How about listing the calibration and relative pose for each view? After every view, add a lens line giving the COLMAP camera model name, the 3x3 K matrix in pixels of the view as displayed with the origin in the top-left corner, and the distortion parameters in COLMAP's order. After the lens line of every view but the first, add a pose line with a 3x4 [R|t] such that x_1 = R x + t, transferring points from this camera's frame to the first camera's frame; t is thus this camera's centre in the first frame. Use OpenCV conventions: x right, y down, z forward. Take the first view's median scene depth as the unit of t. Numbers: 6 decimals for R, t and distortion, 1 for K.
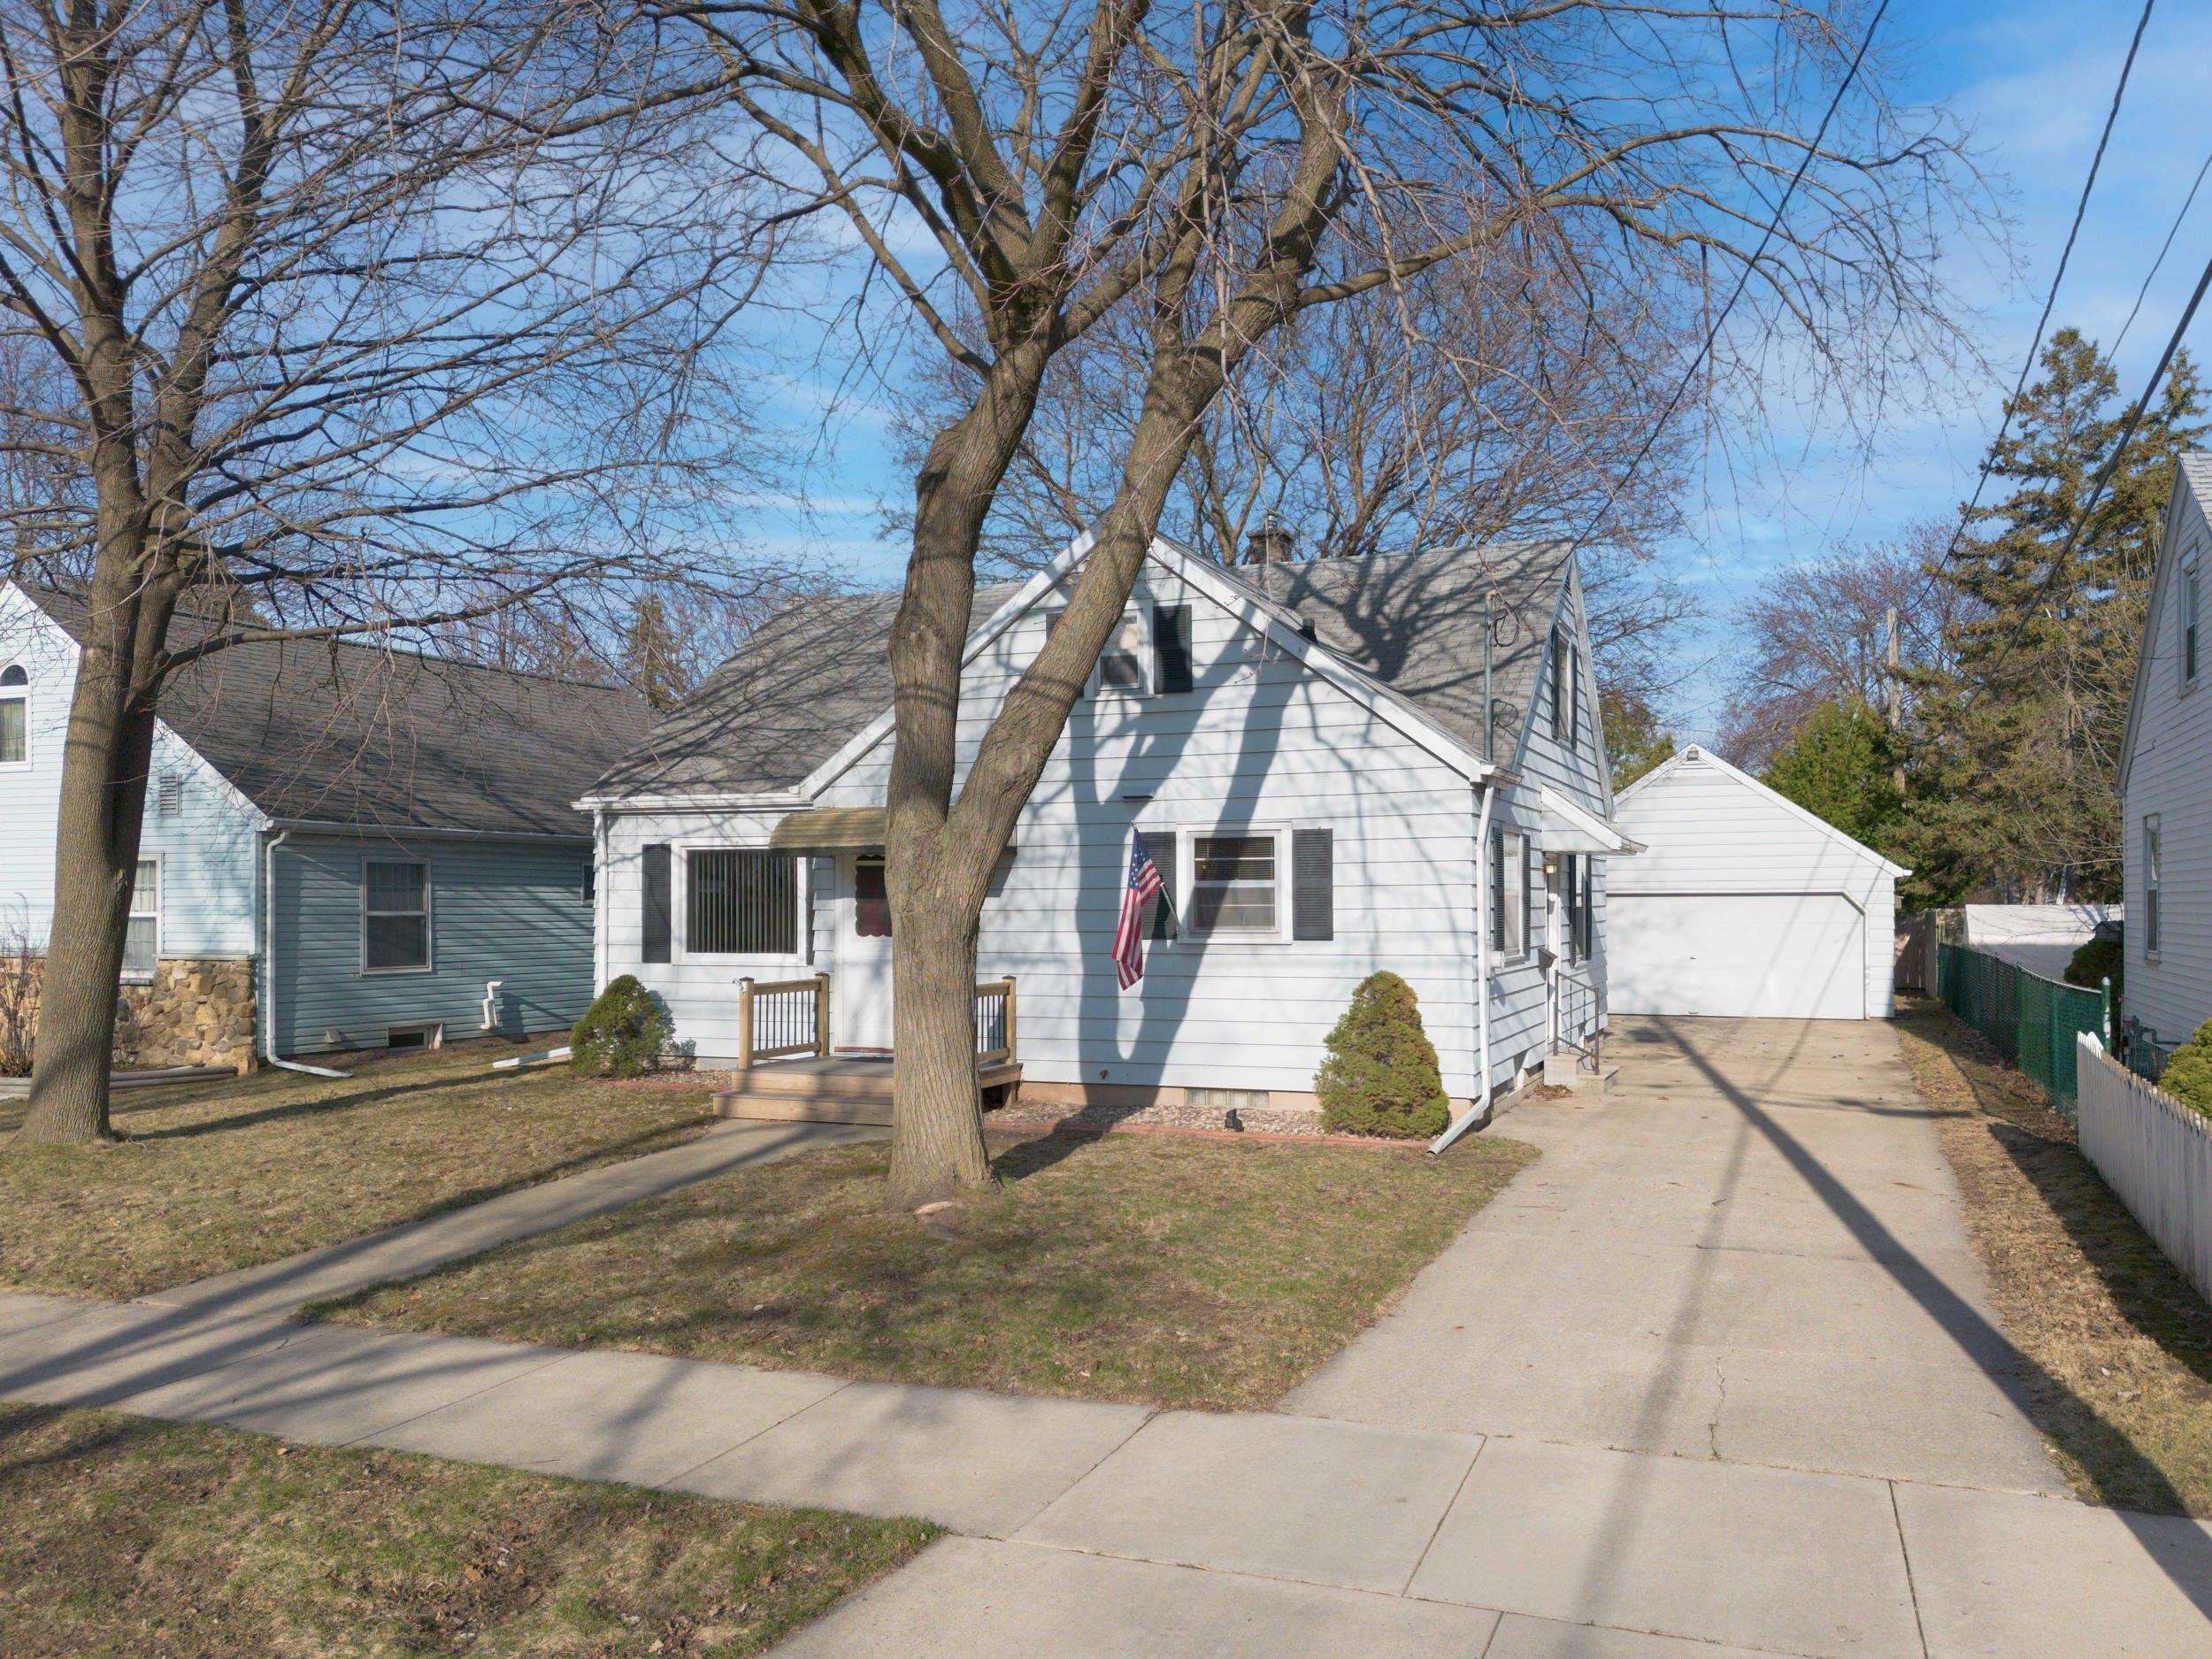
lens RADIAL K [[1681.4, 0, 1192.3], [0, 1681.4, 878.5], [0, 0, 1]] dist [0.077458, -0.001794]
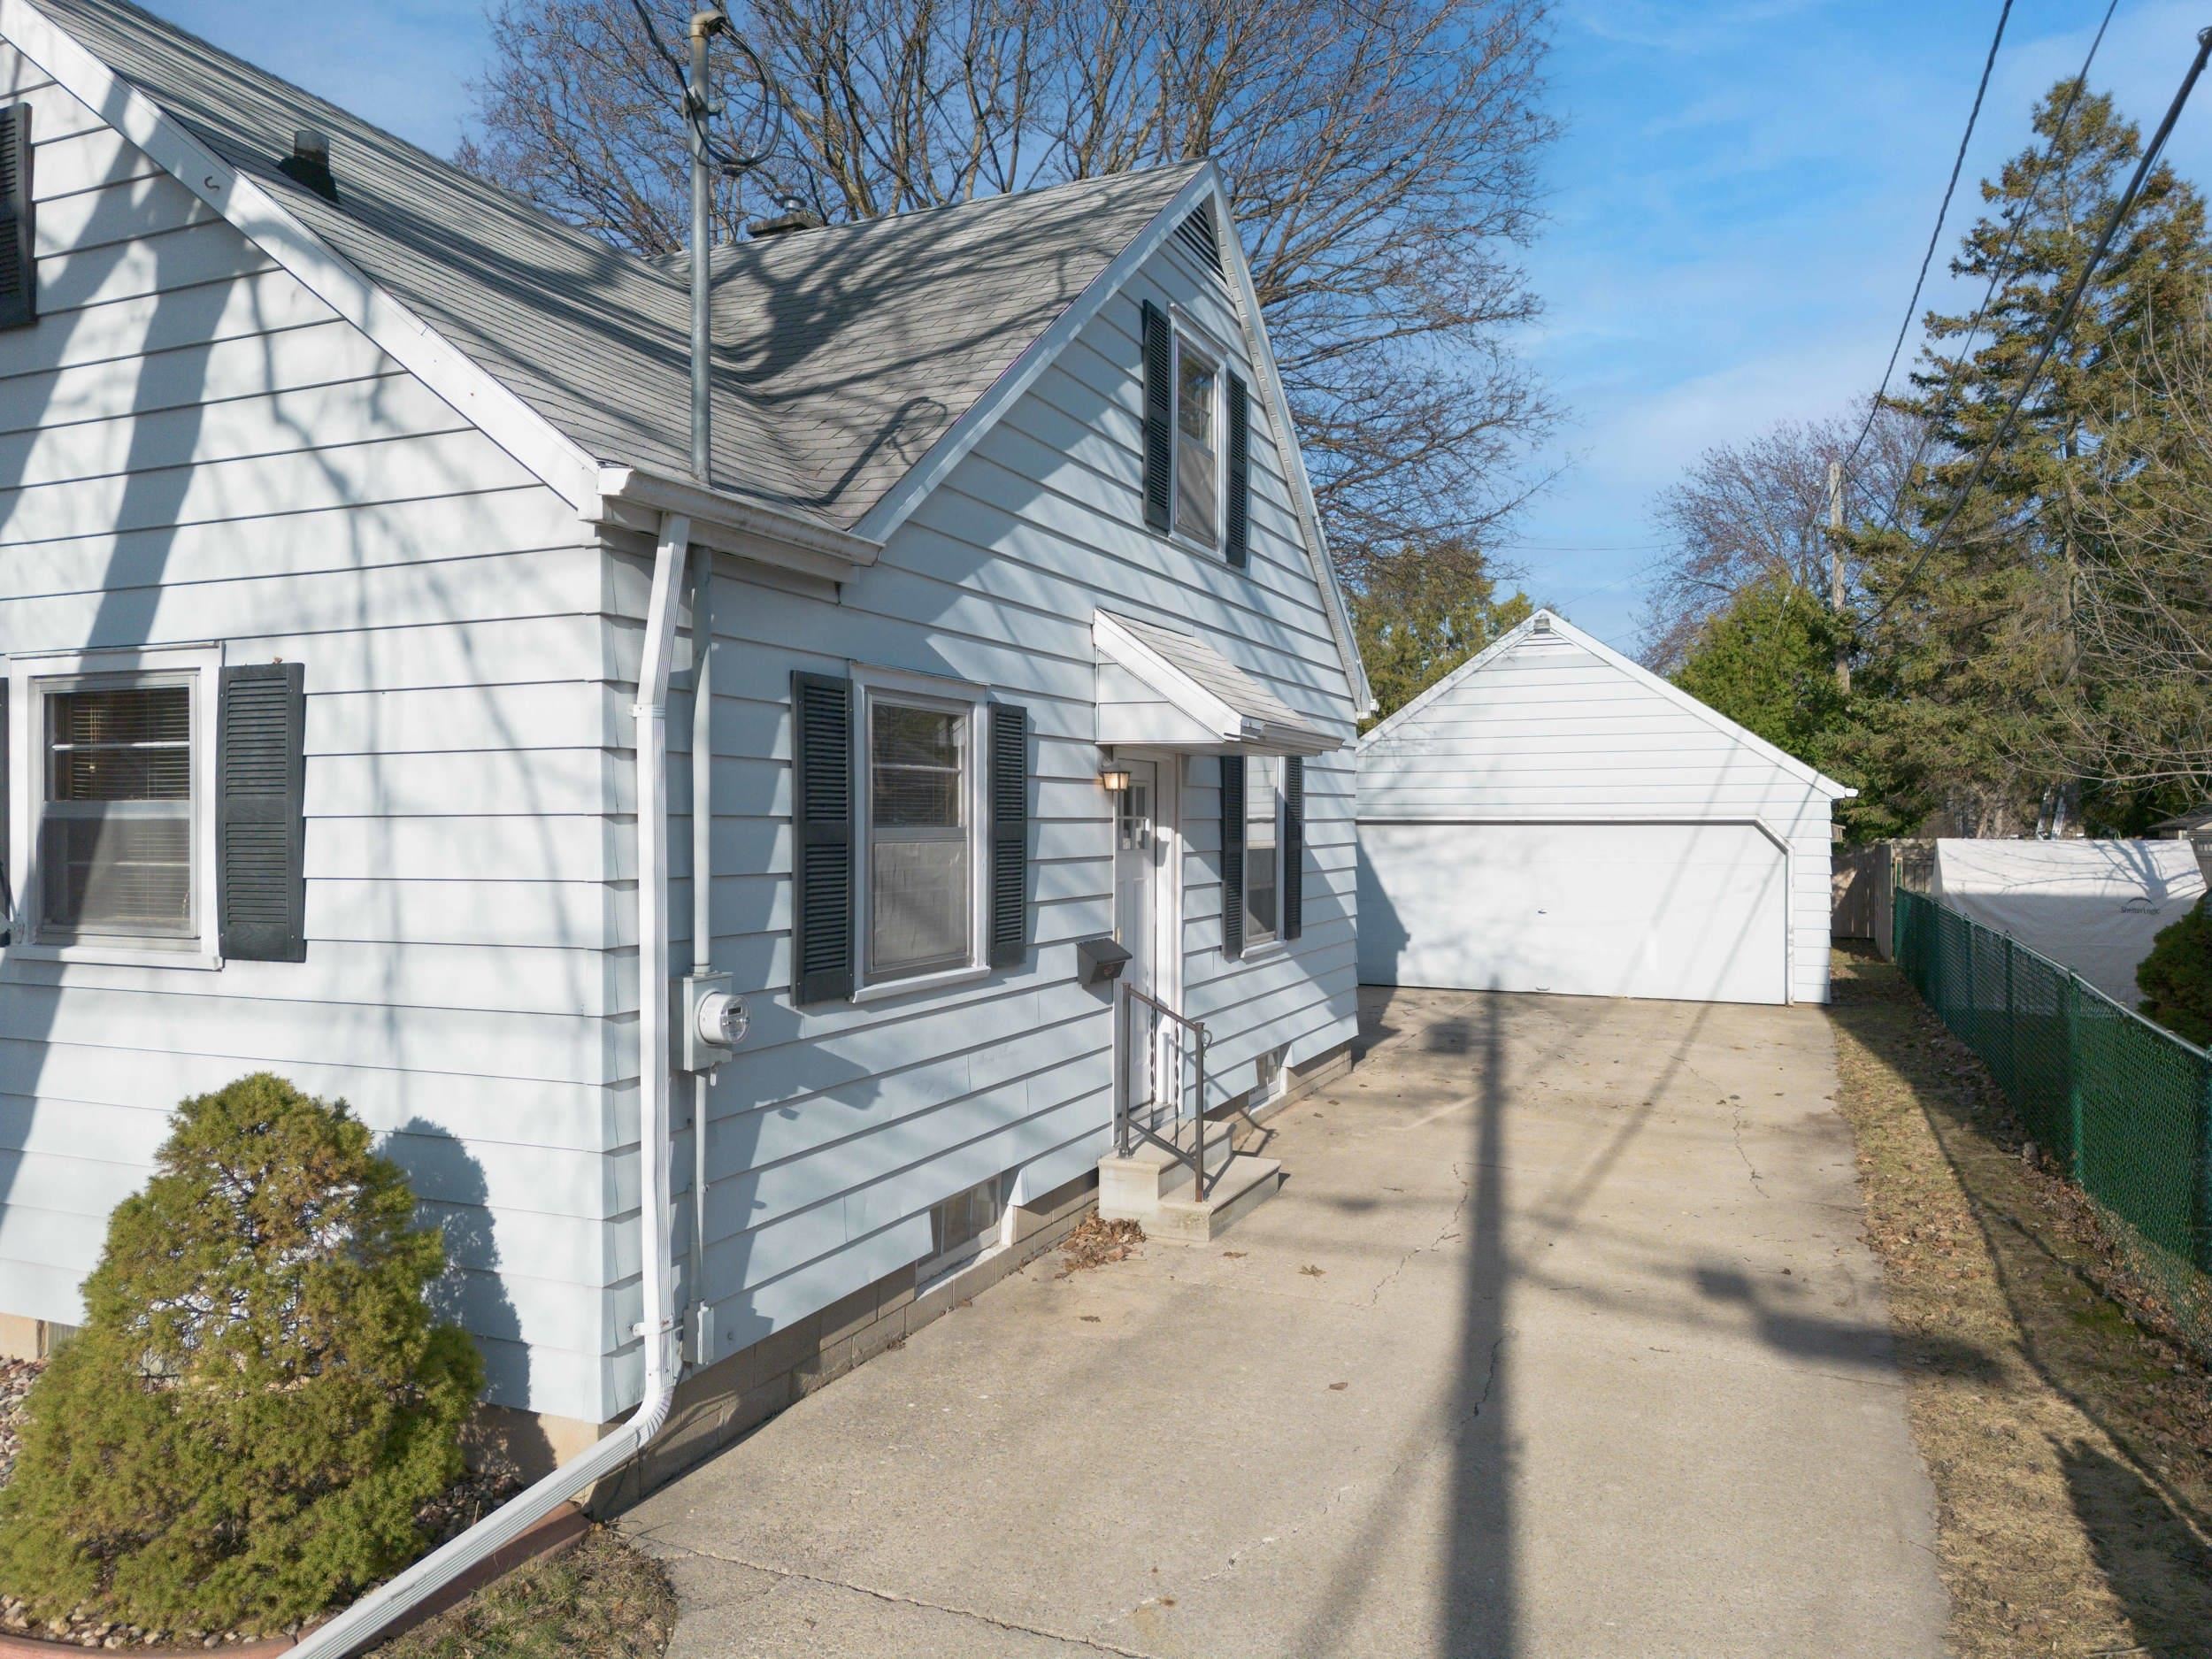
lens RADIAL K [[1534.0, 0, 1108.5], [0, 1534.0, 814.2], [0, 0, 1]] dist [0.064670, -0.027819]
pose [[0.998770, 0.001835, -0.049555, 0.222885], [-0.001422, 0.999964, 0.008366, 0.000884], [0.049568, -0.008285, 0.998736, 0.529541]]
